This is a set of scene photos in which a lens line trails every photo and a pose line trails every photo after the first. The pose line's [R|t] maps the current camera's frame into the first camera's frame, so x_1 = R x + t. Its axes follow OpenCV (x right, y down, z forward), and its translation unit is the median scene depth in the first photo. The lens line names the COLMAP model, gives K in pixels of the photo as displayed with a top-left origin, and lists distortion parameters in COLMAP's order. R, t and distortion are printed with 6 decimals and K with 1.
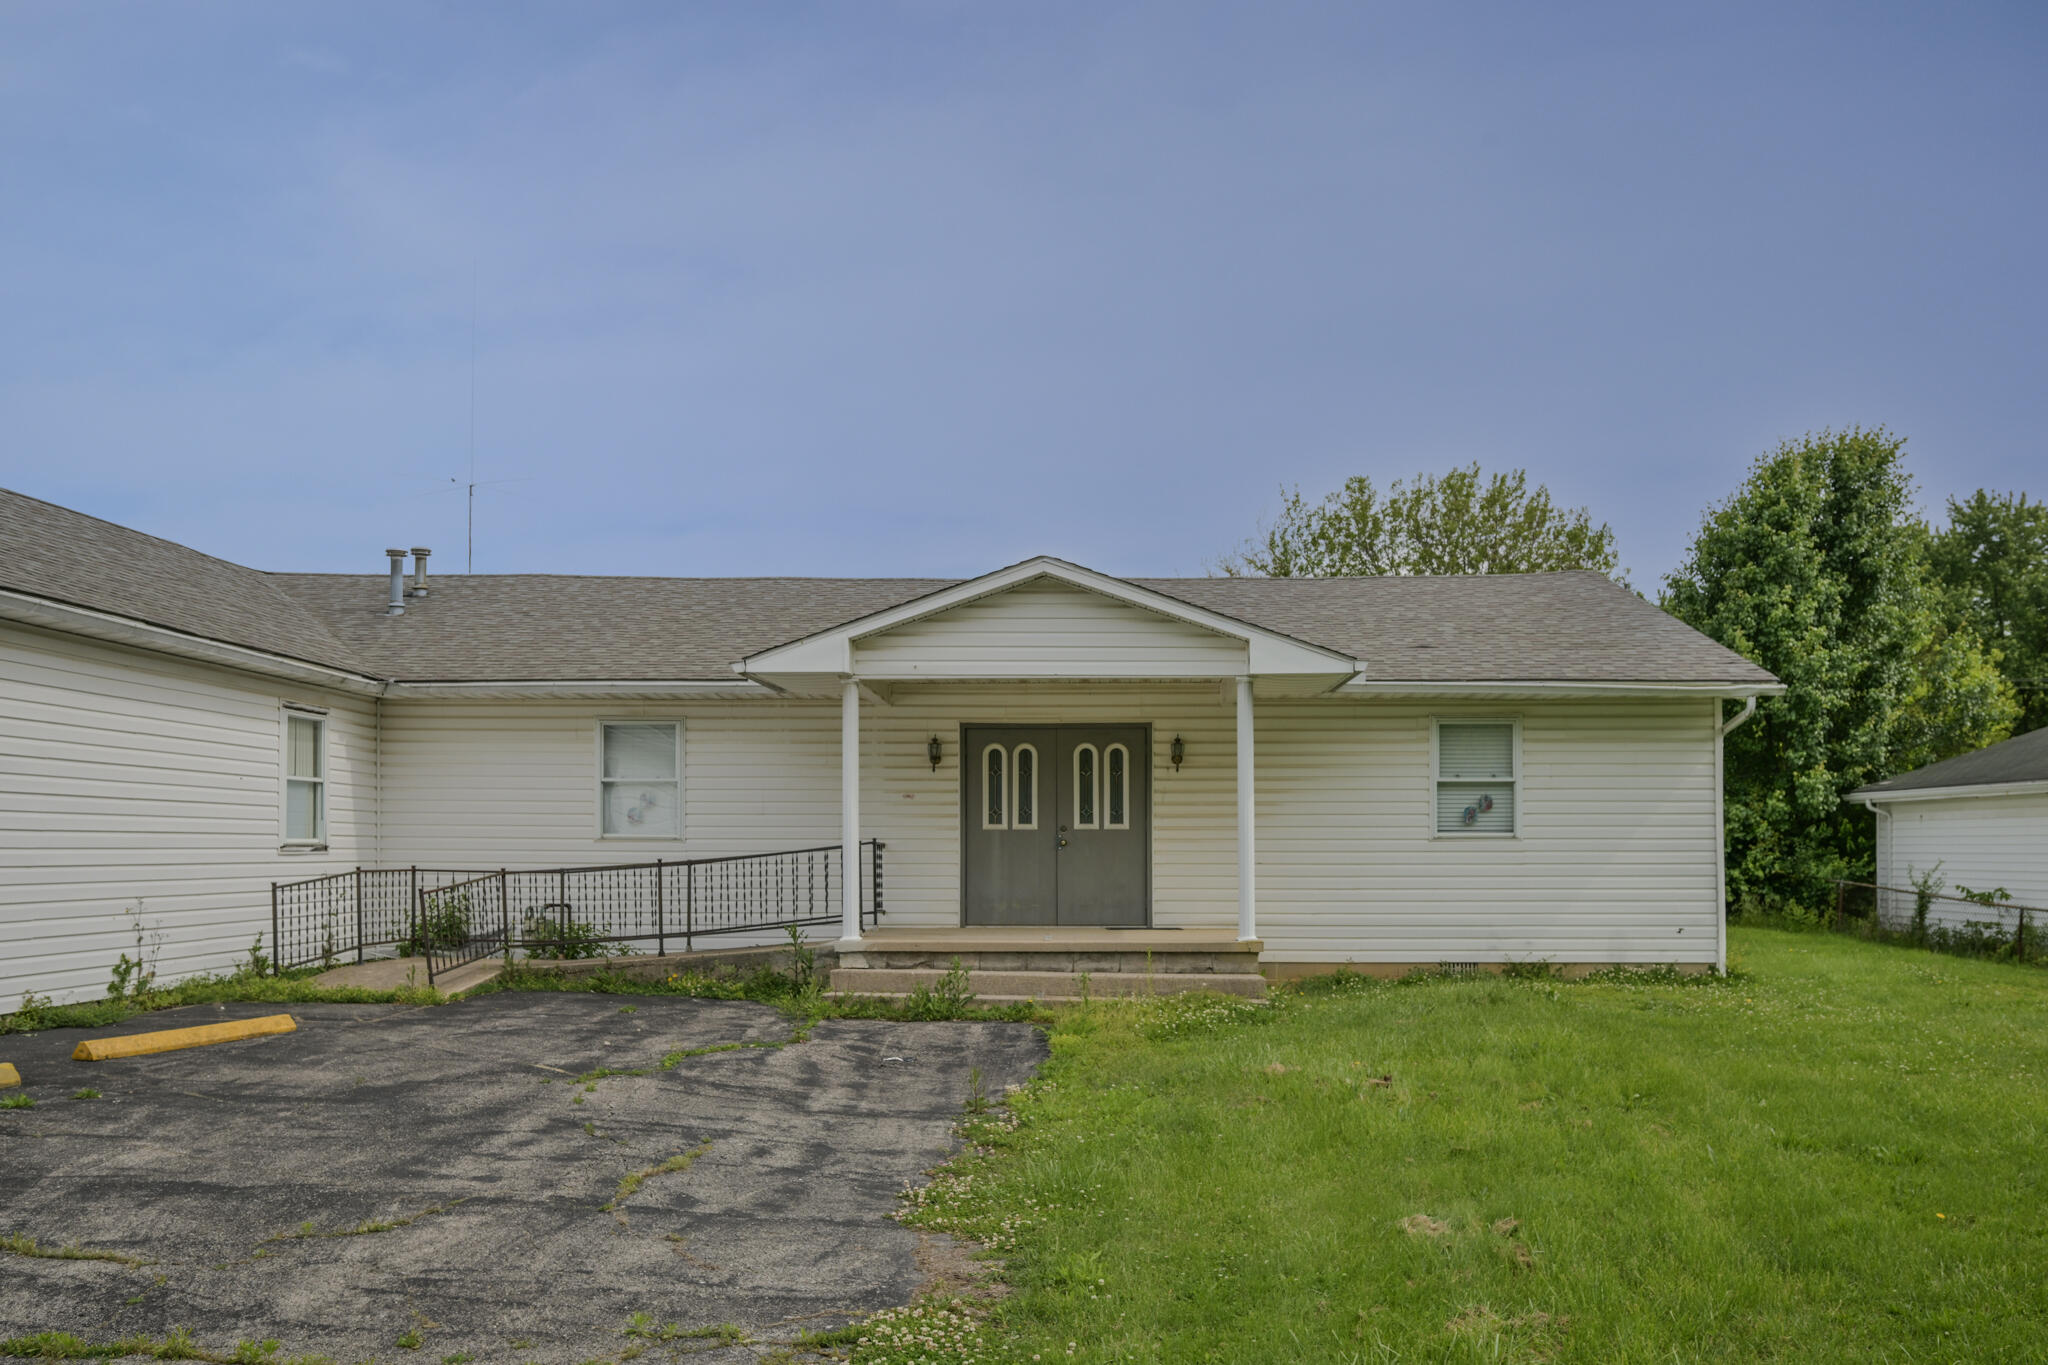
lens RADIAL K [[1795.2, 0, 1020.5], [0, 1795.2, 702.3], [0, 0, 1]] dist [-0.012290, 0.000153]
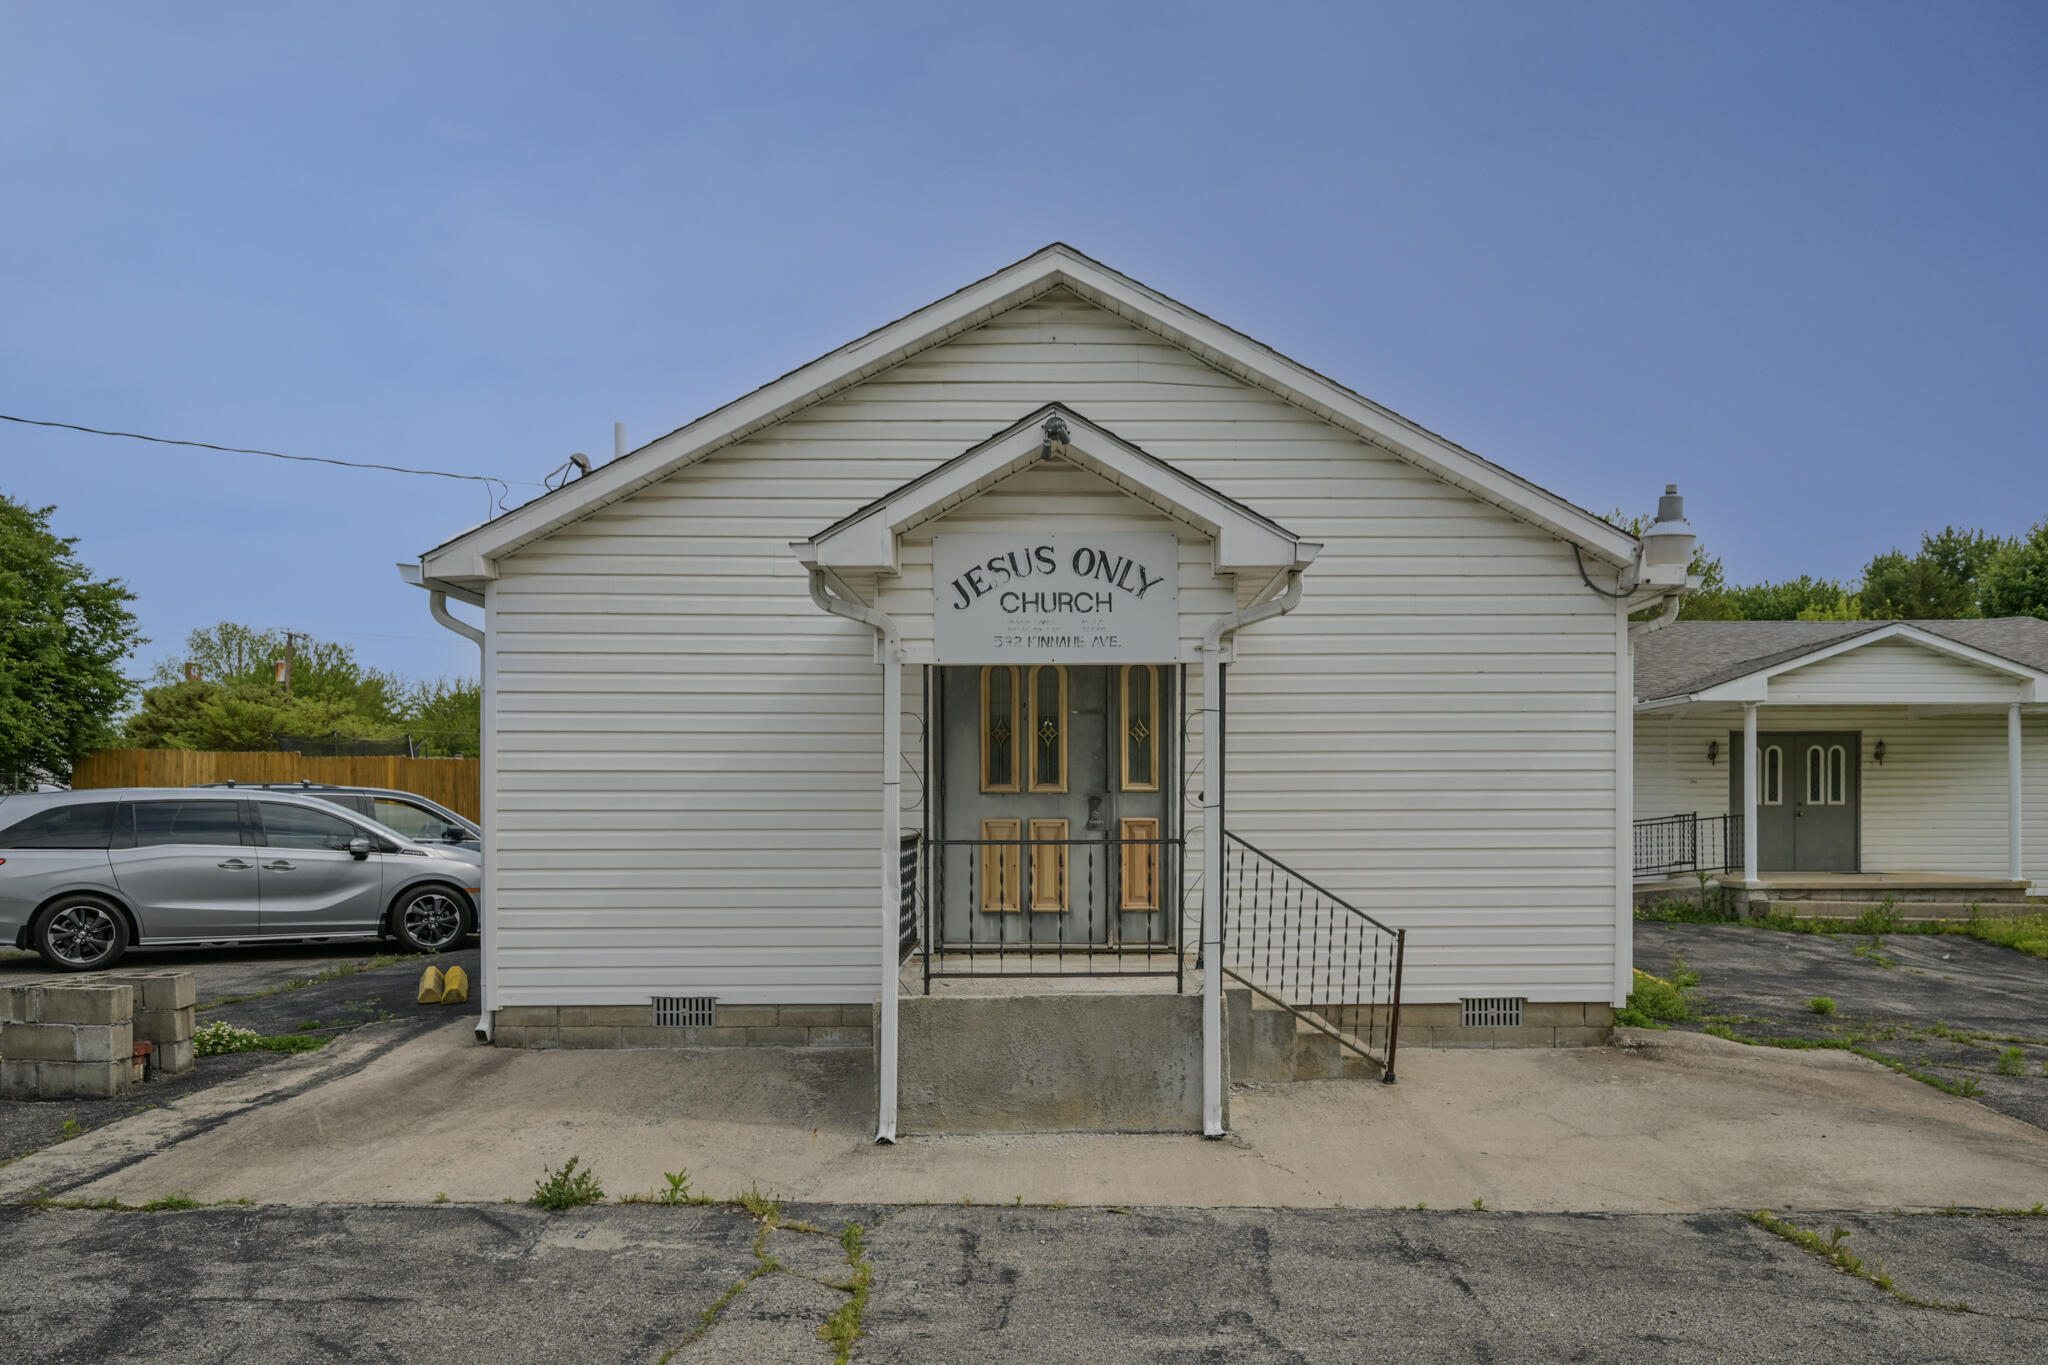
lens RADIAL K [[1529.0, 0, 1023.5], [0, 1529.0, 696.7], [0, 0, 1]] dist [-0.000715, 0.002124]
pose [[0.999236, 0.002304, 0.039015, -0.647565], [-0.002586, 0.999971, 0.007183, -0.023094], [-0.038998, -0.007278, 0.999213, -0.201155]]
